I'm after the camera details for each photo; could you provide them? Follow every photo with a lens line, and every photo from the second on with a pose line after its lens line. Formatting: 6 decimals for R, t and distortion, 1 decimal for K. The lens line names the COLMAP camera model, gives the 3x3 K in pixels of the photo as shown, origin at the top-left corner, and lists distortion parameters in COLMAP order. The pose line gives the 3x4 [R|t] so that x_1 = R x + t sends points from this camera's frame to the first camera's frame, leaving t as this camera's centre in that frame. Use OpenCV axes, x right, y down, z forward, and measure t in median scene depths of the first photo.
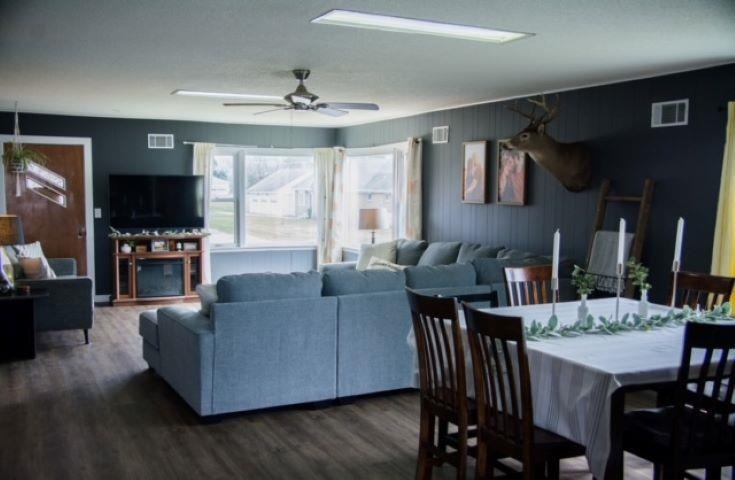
lens RADIAL K [[767.0, 0, 367.5], [0, 767.0, 240.0], [0, 0, 1]] dist [-0.010082, -0.004556]
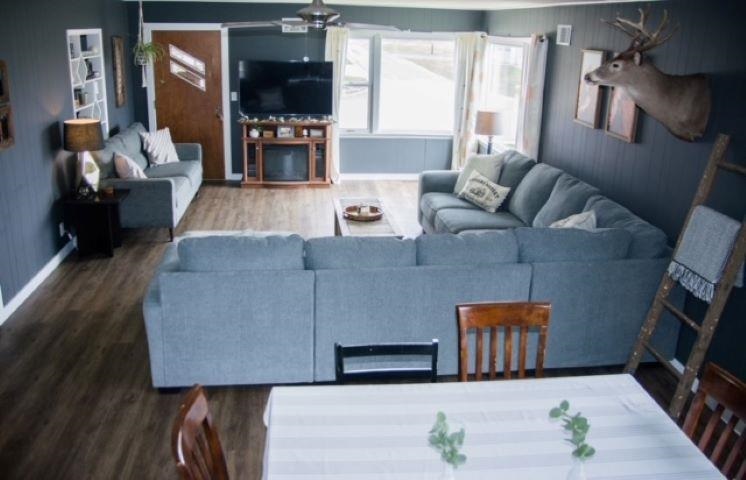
lens RADIAL K [[656.7, 0, 373.0], [0, 656.7, 240.0], [0, 0, 1]] dist [-0.143606, 0.003497]
pose [[0.940843, 0.125055, -0.314923, 0.130813], [-0.044796, 0.967151, 0.250223, -0.076224], [0.335869, -0.221314, 0.915539, 0.213239]]
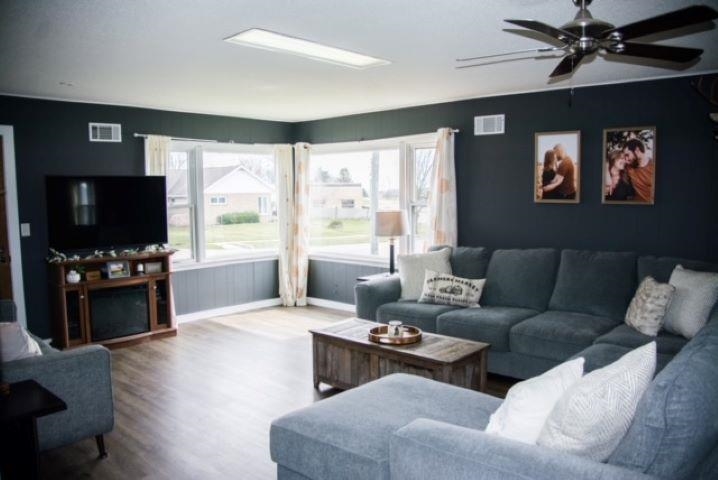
lens RADIAL K [[580.5, 0, 358.6], [0, 580.5, 228.5], [0, 0, 1]] dist [-0.087432, 0.004776]
pose [[0.934041, -0.041188, 0.354782, -0.249106], [0.041119, 0.999124, 0.007738, -0.027726], [-0.354790, 0.007360, 0.934917, 0.392089]]
